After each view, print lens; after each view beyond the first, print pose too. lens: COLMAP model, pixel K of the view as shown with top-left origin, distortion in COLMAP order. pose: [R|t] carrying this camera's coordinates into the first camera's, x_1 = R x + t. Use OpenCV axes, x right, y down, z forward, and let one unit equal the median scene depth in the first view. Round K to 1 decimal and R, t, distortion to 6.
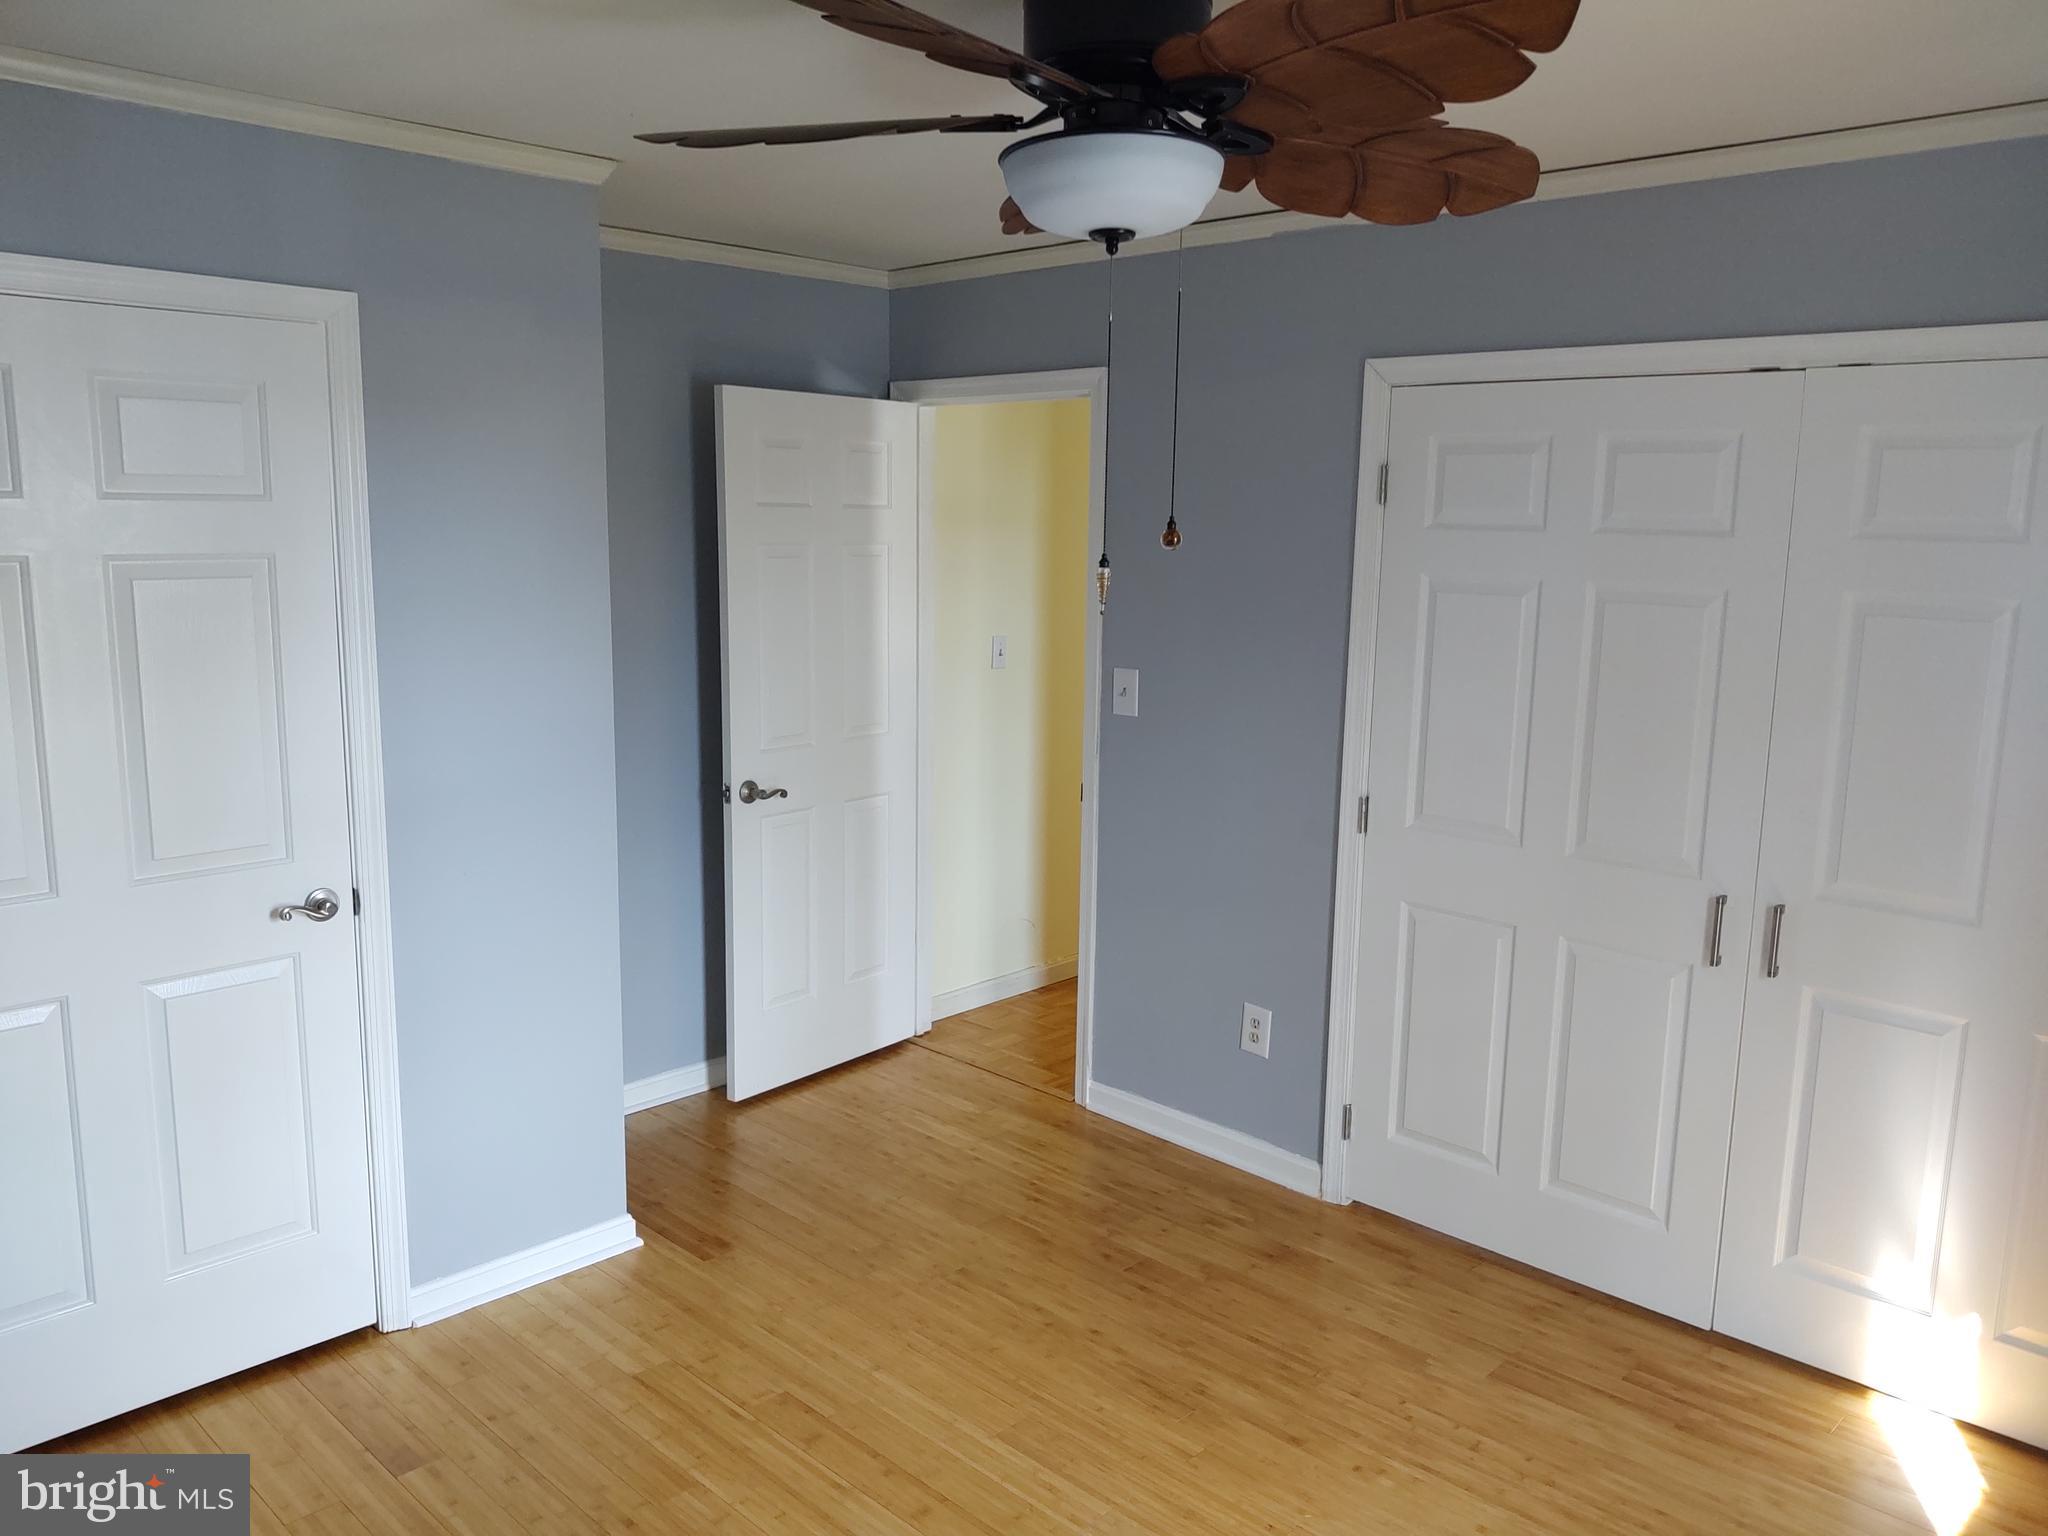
lens RADIAL K [[1569.8, 0, 1030.9], [0, 1569.8, 767.5], [0, 0, 1]] dist [0.070561, -0.132782]
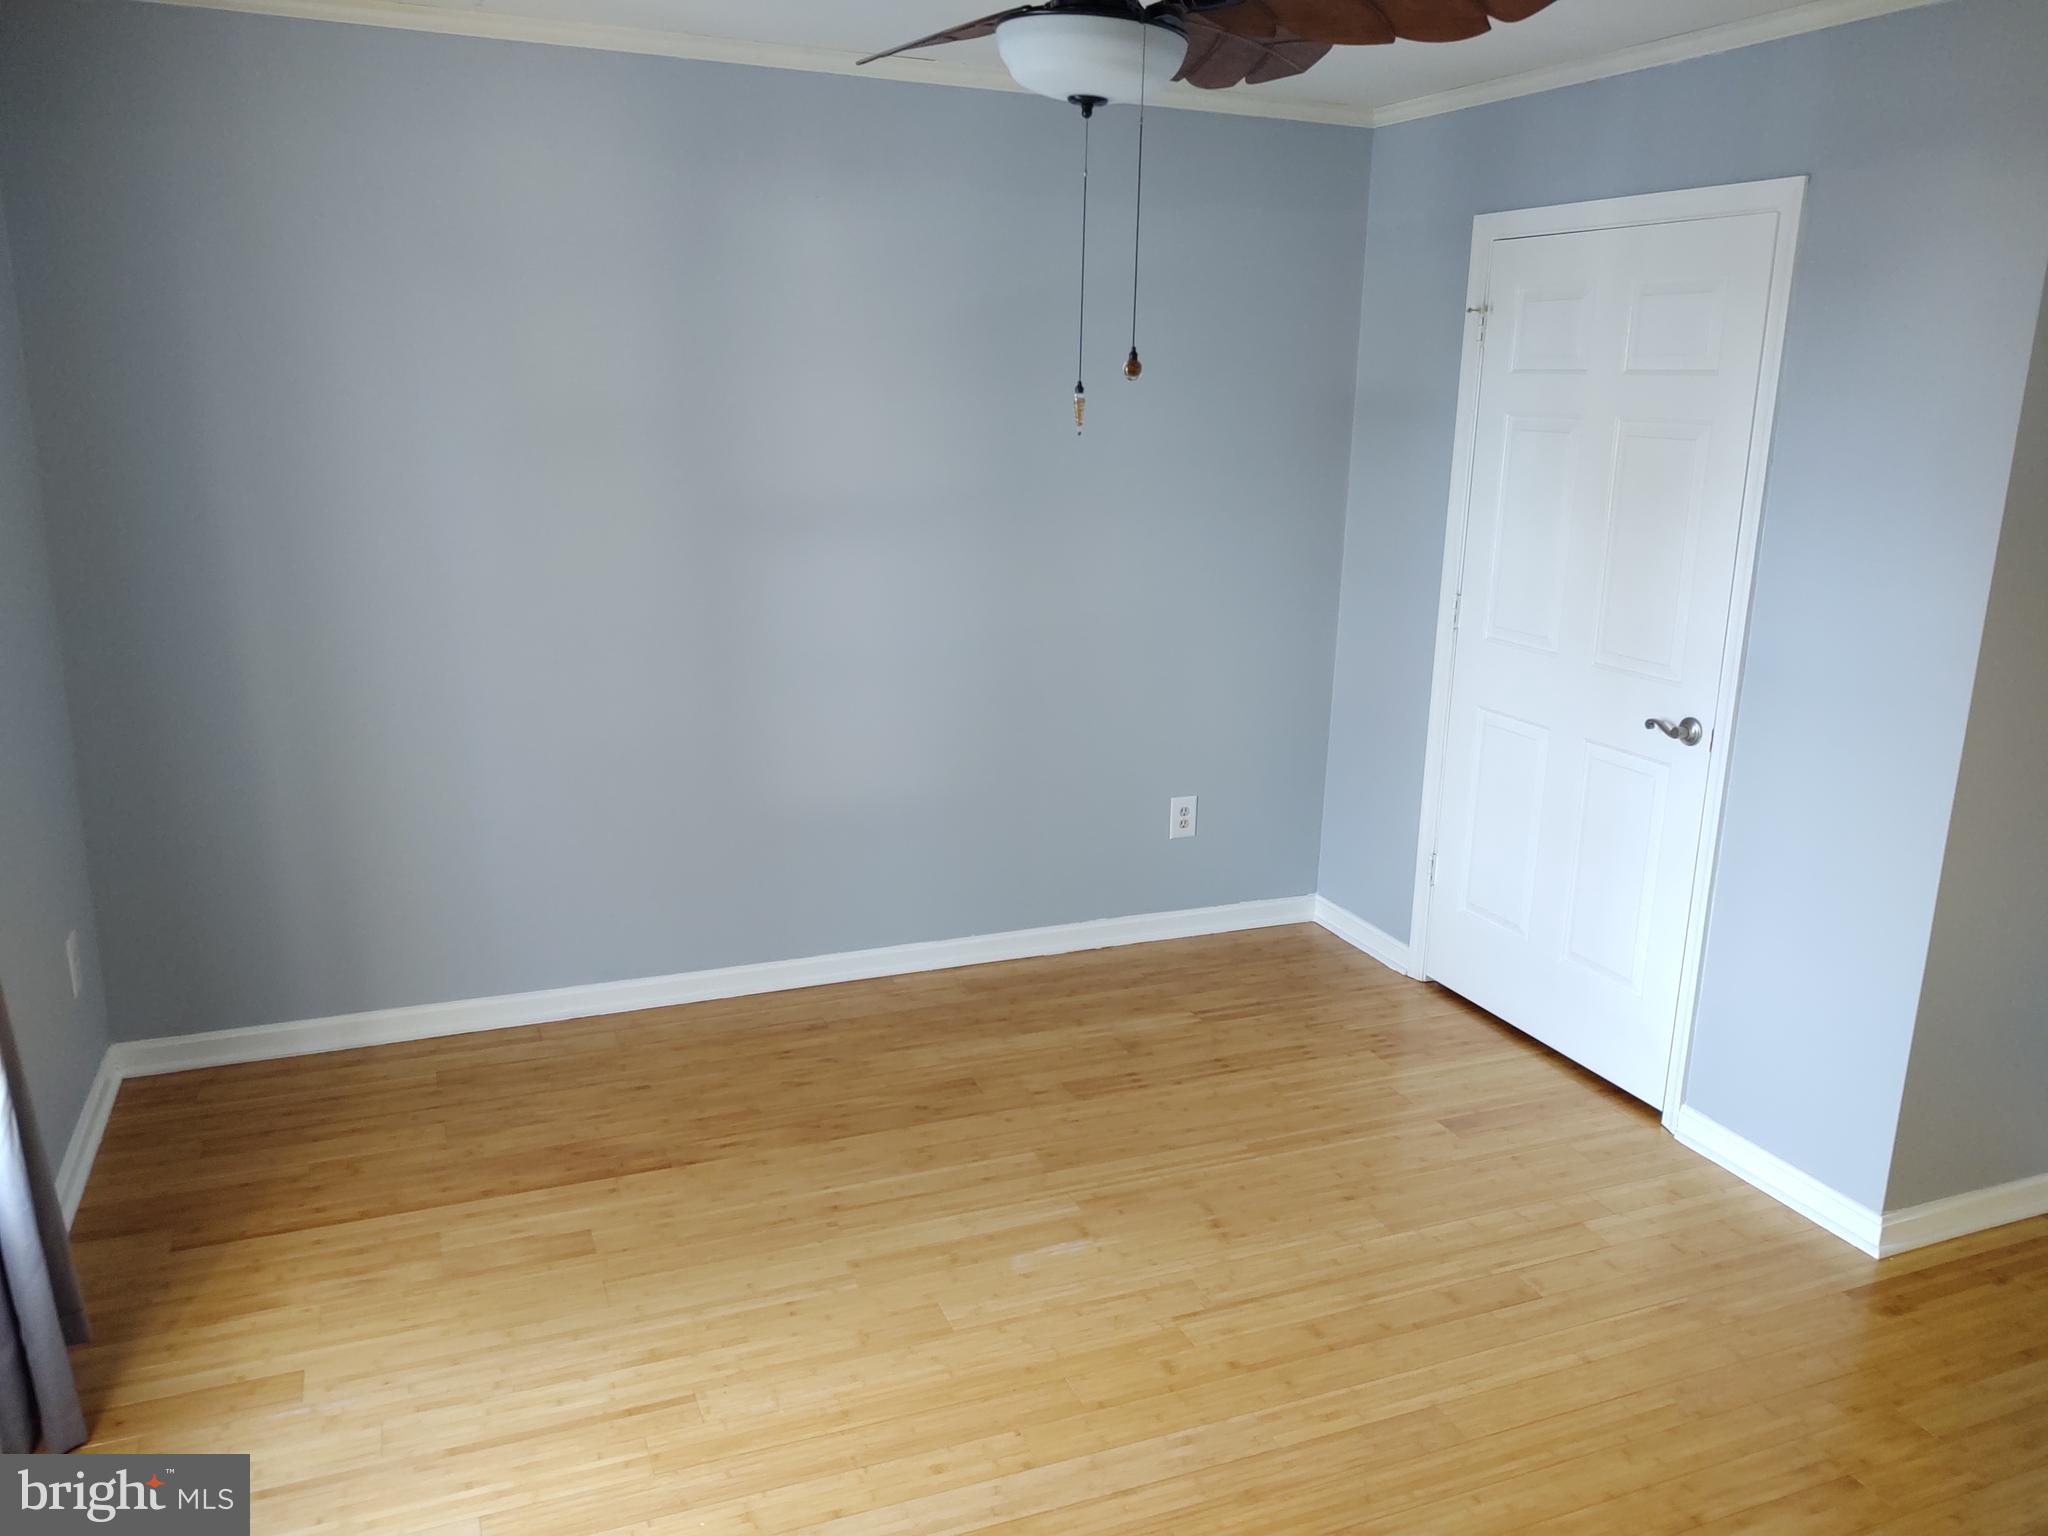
lens RADIAL K [[1569.8, 0, 1030.9], [0, 1569.8, 767.5], [0, 0, 1]] dist [0.070561, -0.132782]
pose [[-0.401950, 0.197778, -0.894047, 0.813739], [-0.180982, 0.939972, 0.289305, -0.140880], [0.897597, 0.278093, -0.342028, 1.012398]]
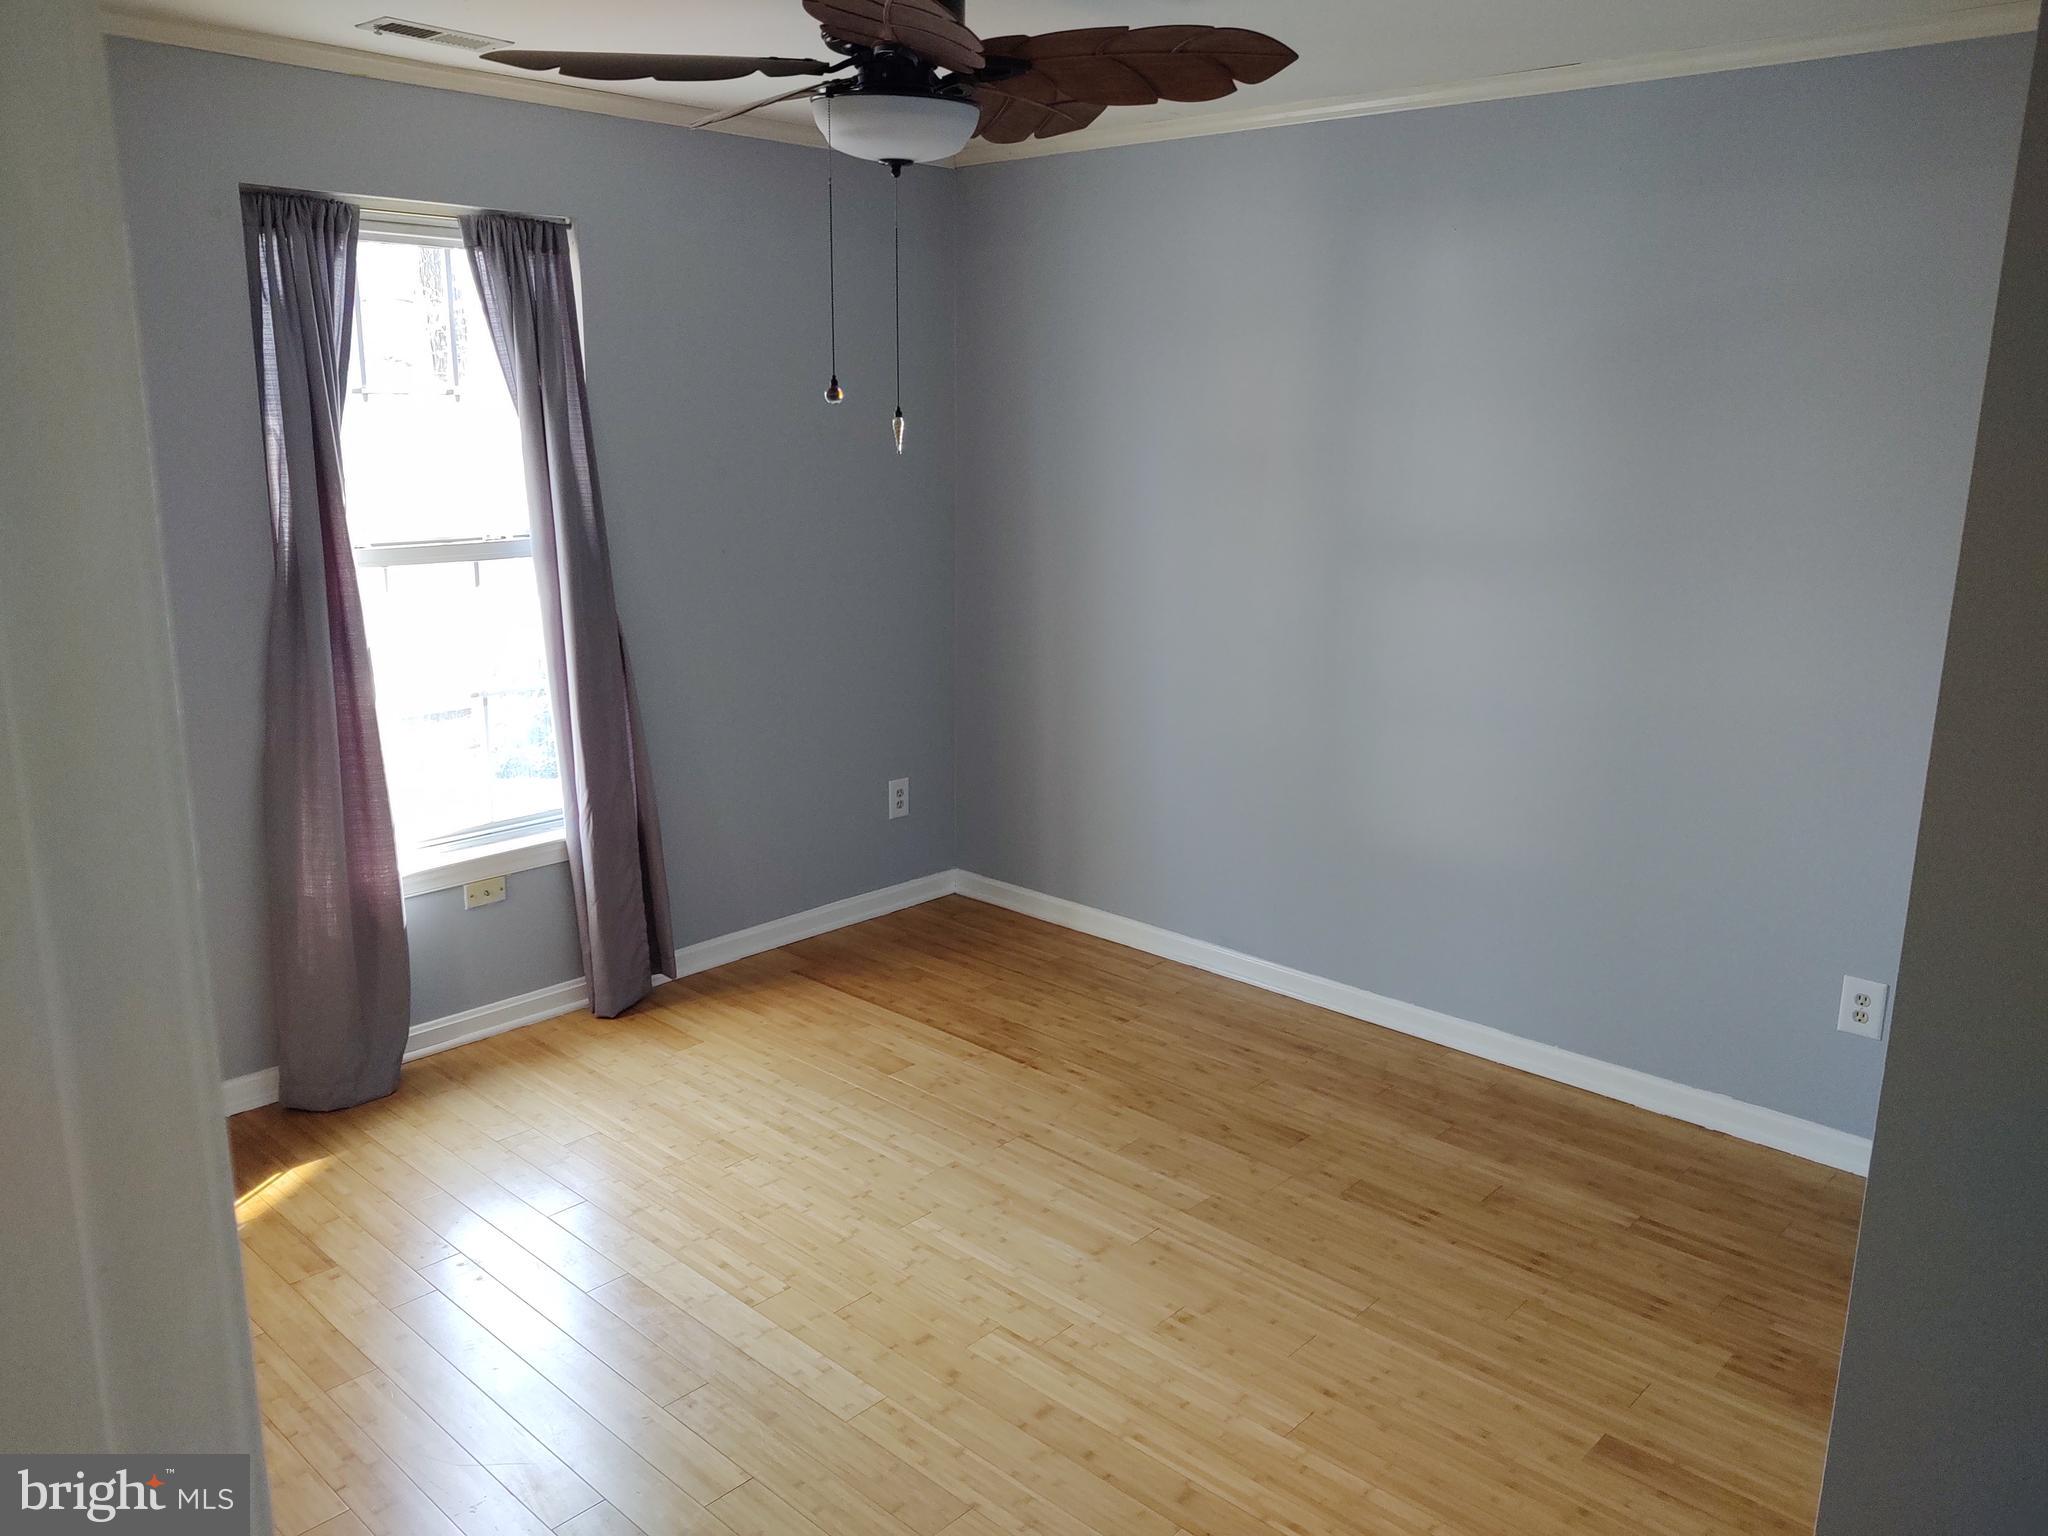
lens RADIAL K [[1583.4, 0, 1024.1], [0, 1583.4, 711.3], [0, 0, 1]] dist [0.078621, -0.149435]
pose [[-0.999544, -0.028158, -0.010916, -0.030477], [-0.030199, 0.934336, 0.355112, -0.267842], [0.000200, 0.355280, -0.934760, 1.652946]]
